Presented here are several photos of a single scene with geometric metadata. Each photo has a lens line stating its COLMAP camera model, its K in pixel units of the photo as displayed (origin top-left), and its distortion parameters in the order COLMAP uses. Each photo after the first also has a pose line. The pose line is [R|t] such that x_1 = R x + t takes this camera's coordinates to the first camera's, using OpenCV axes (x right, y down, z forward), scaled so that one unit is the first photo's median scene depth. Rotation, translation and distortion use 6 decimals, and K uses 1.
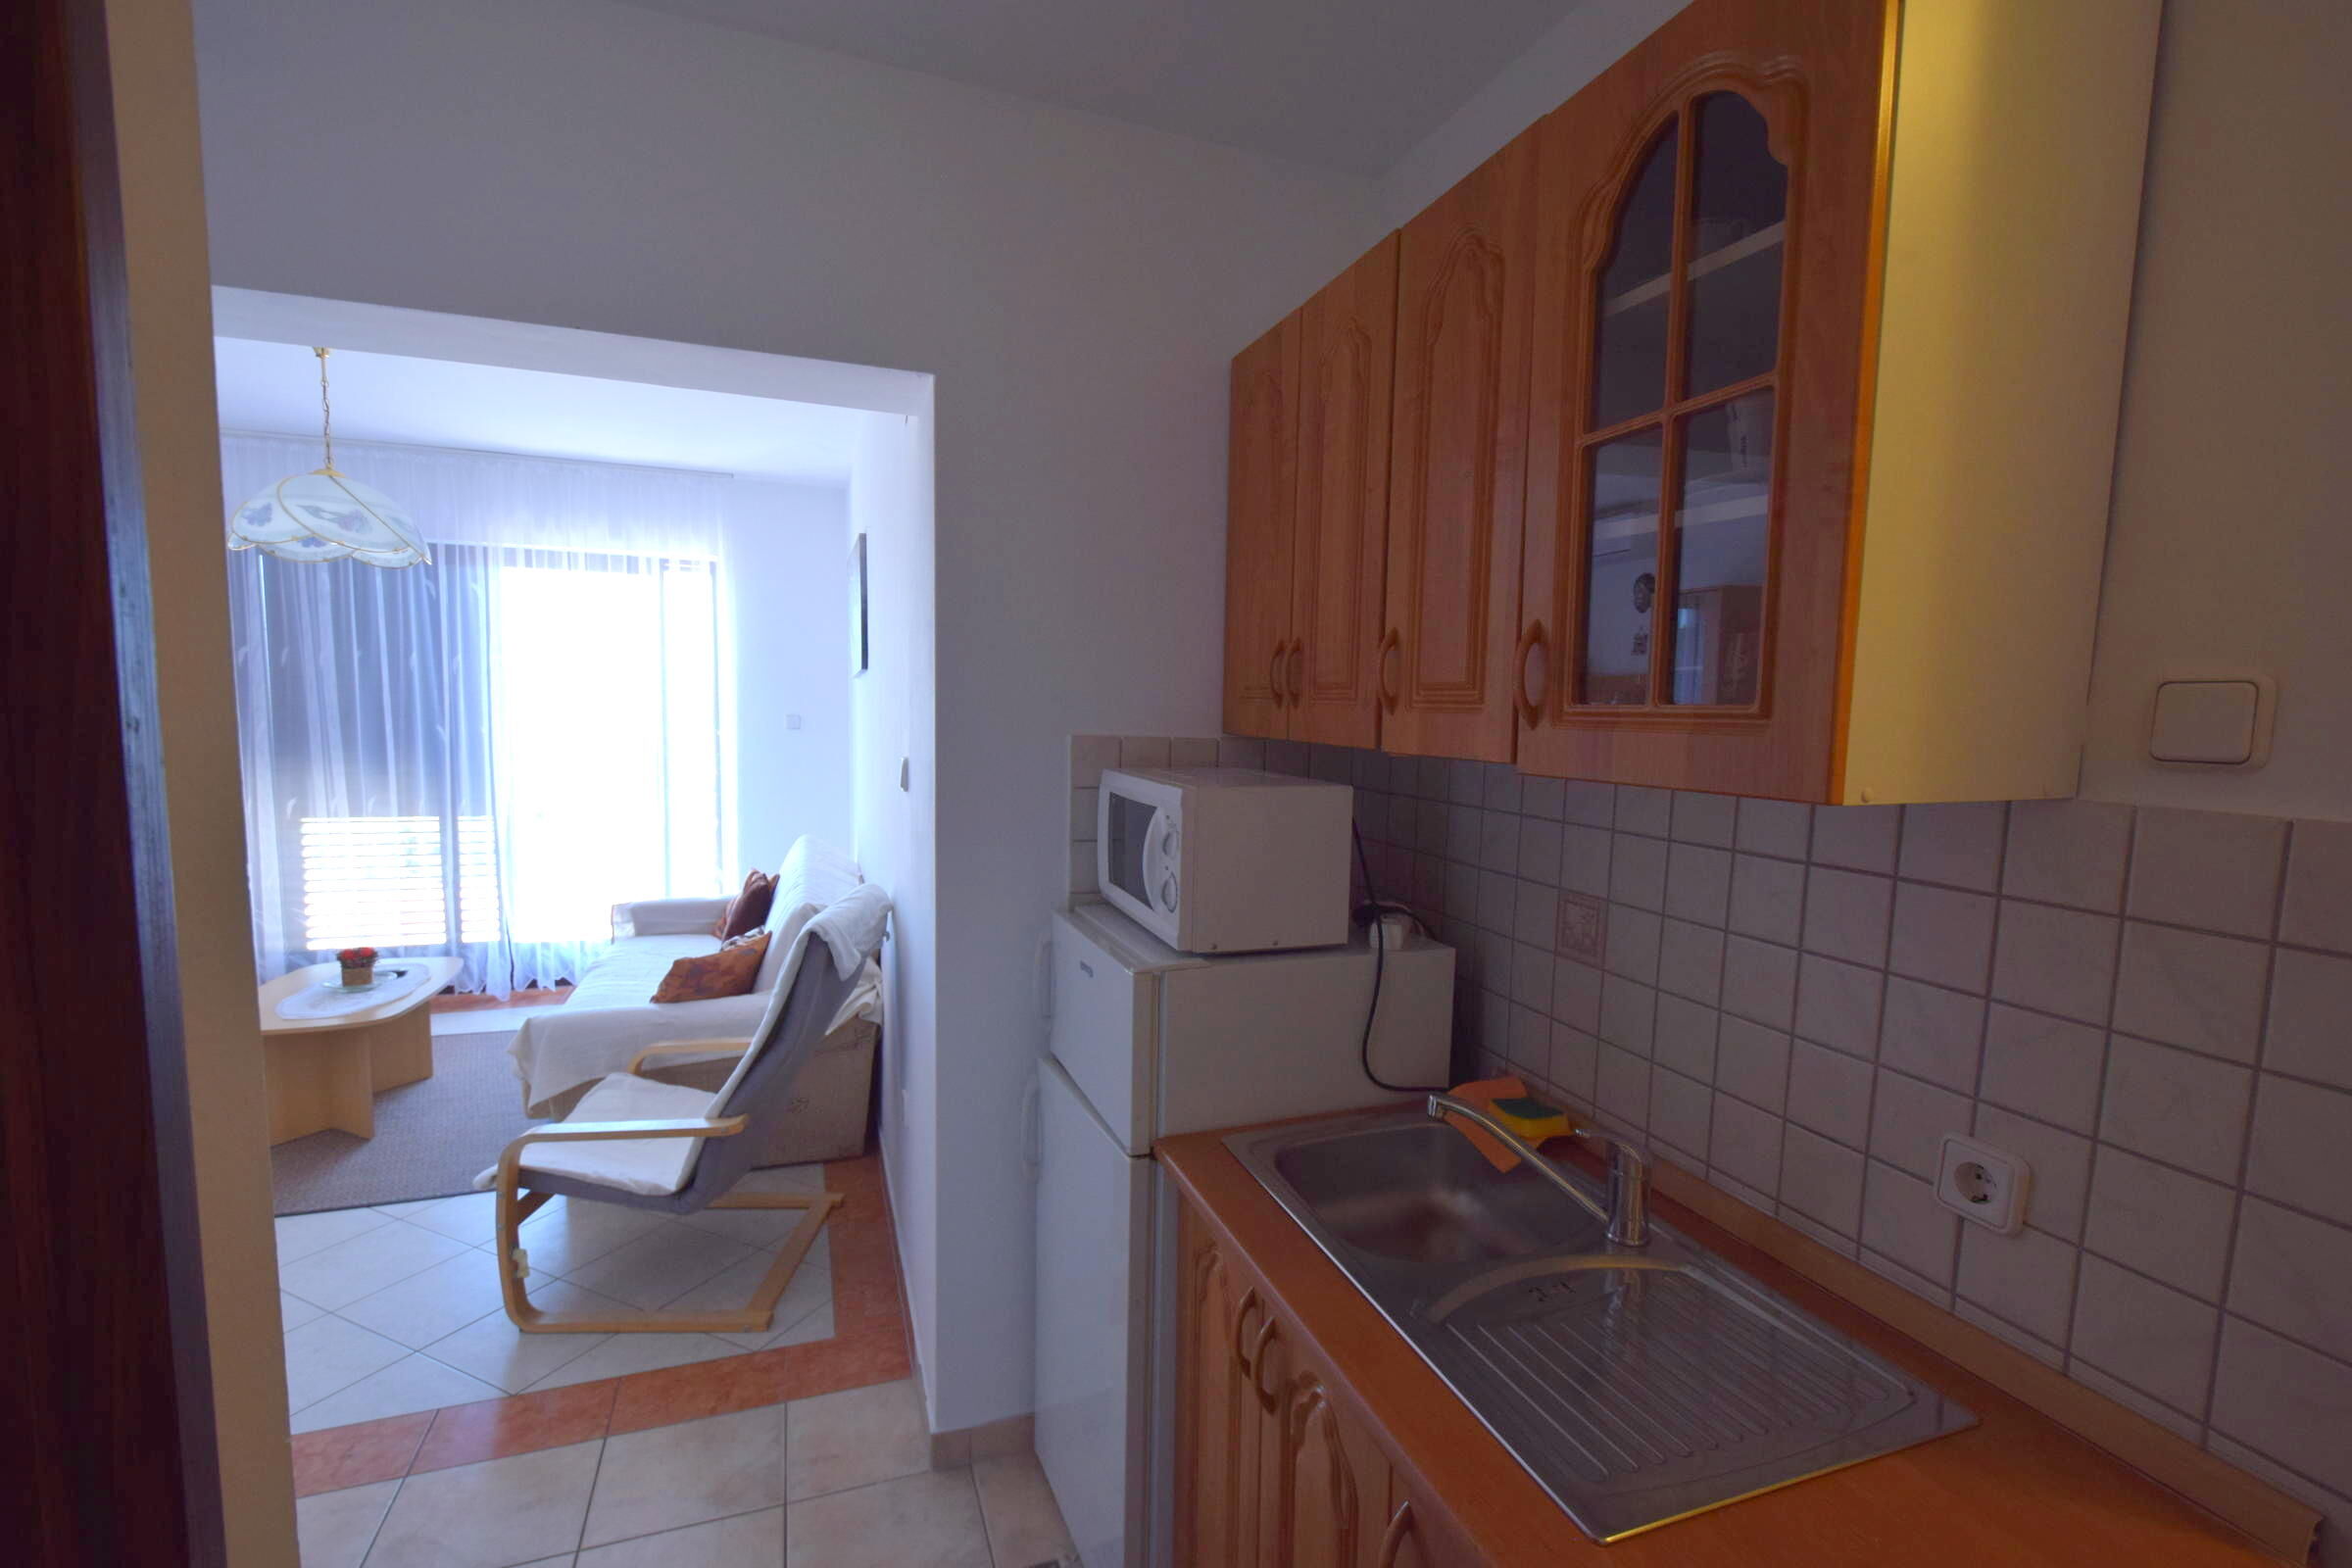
lens RADIAL K [[1029.5, 0, 1167.9], [0, 1029.5, 796.0], [0, 0, 1]] dist [-0.000991, -0.030039]
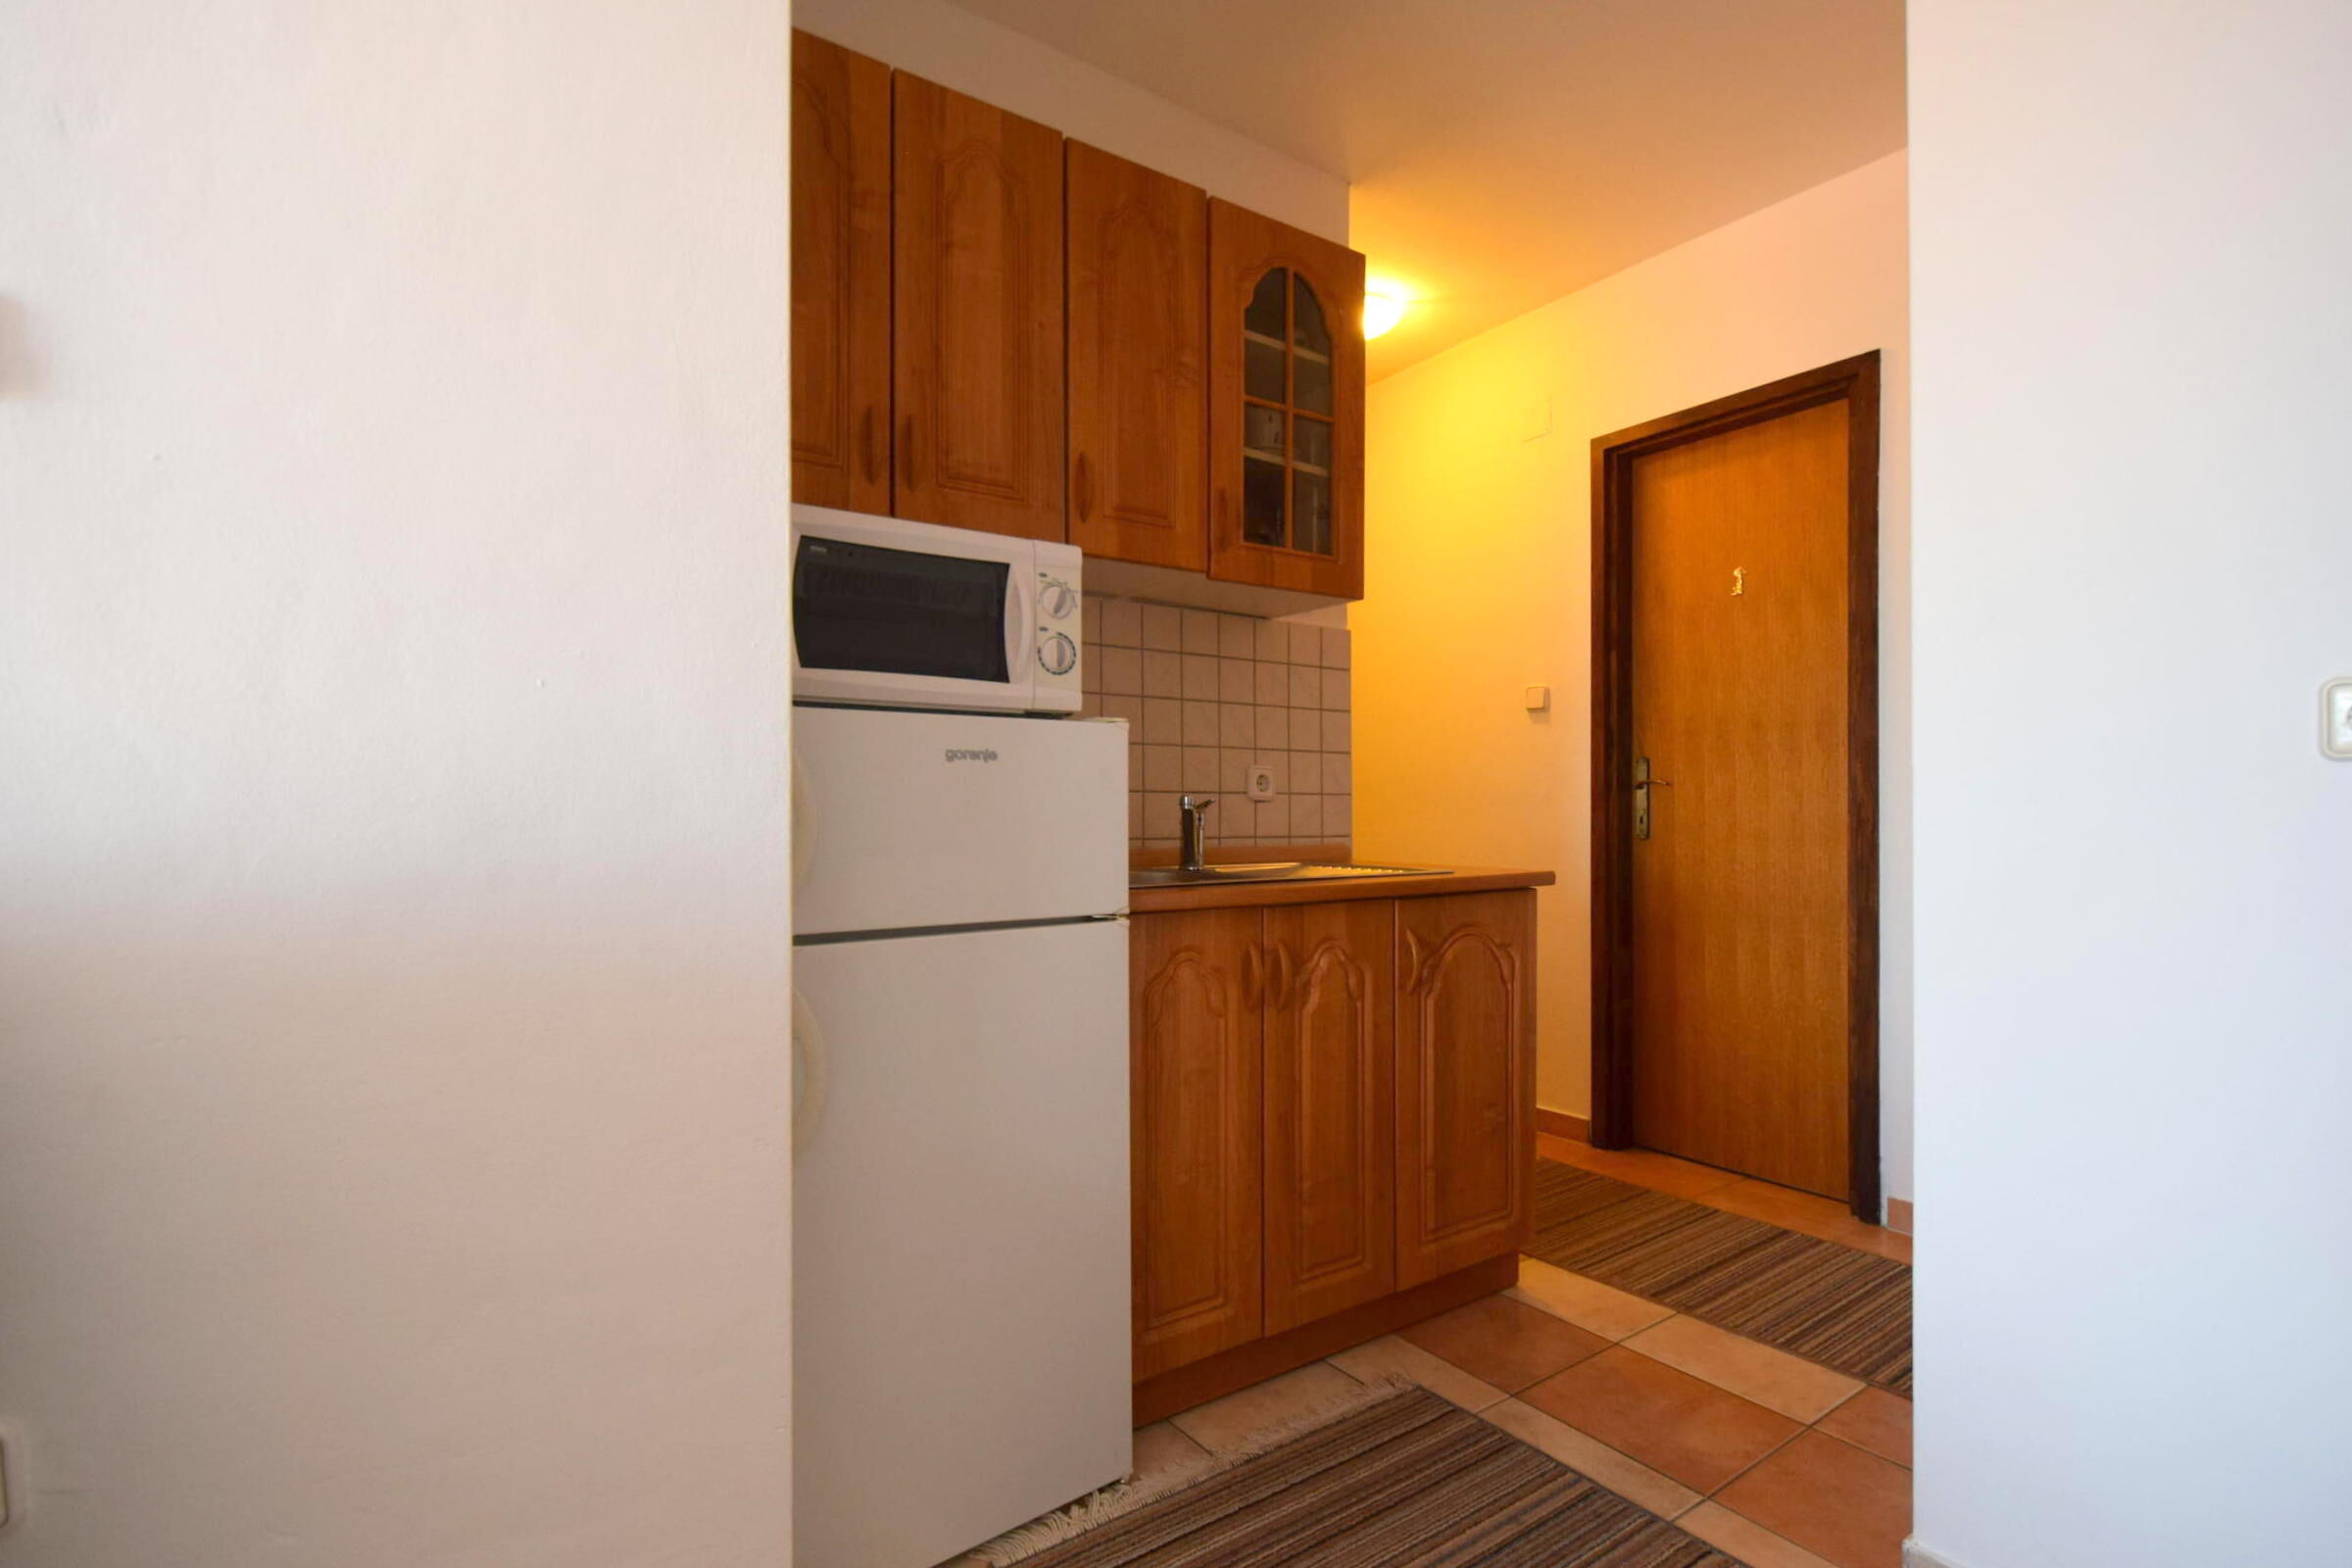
lens RADIAL K [[1042.7, 0, 1182.8], [0, 1042.7, 815.3], [0, 0, 1]] dist [0.004333, -0.005509]
pose [[-0.243068, -0.025707, 0.969669, -1.362284], [0.090898, 0.994646, 0.049154, 0.288252], [-0.965741, 0.100089, -0.239430, 1.583504]]
